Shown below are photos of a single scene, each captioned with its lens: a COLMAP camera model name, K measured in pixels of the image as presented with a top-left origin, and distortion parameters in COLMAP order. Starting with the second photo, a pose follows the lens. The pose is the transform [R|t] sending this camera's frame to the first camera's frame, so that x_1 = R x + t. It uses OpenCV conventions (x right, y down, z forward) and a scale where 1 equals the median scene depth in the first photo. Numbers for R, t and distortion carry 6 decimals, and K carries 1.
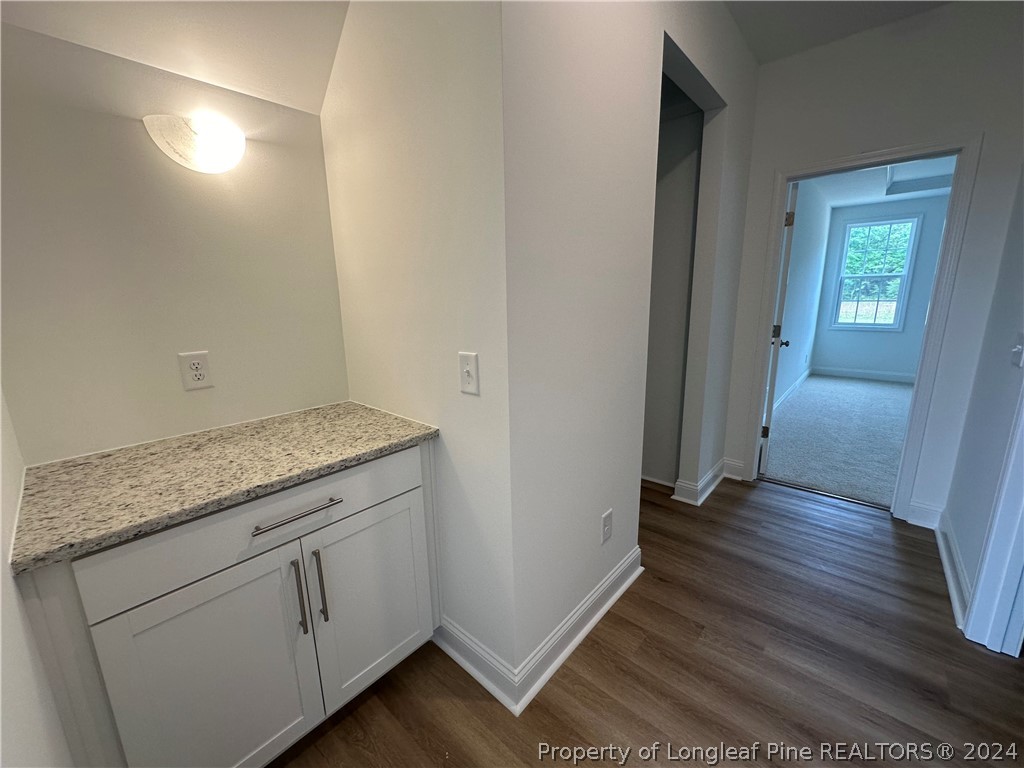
lens RADIAL K [[406.8, 0, 513.8], [0, 406.8, 381.9], [0, 0, 1]] dist [0.001376, 0.000165]
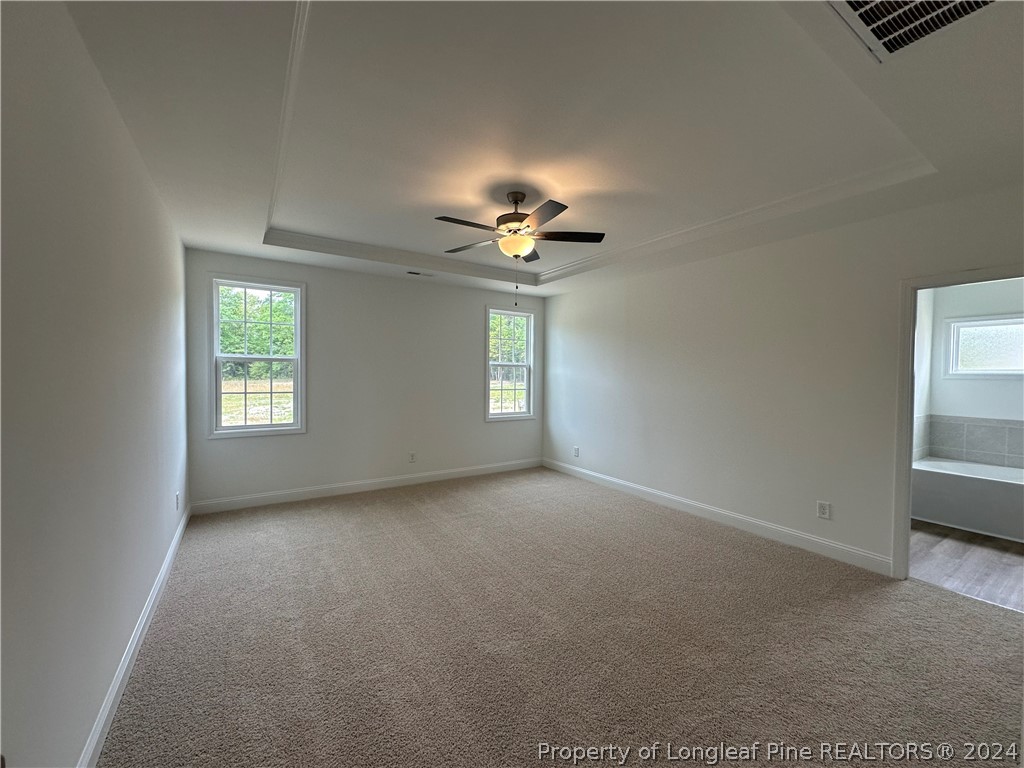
lens RADIAL K [[406.8, 0, 513.8], [0, 406.8, 381.9], [0, 0, 1]] dist [0.001376, 0.000165]
pose [[0.259133, 0.000300, 0.965842, 0.308382], [0.184279, 0.981614, -0.049747, -0.101020], [-0.948099, 0.190876, 0.254313, 0.401088]]
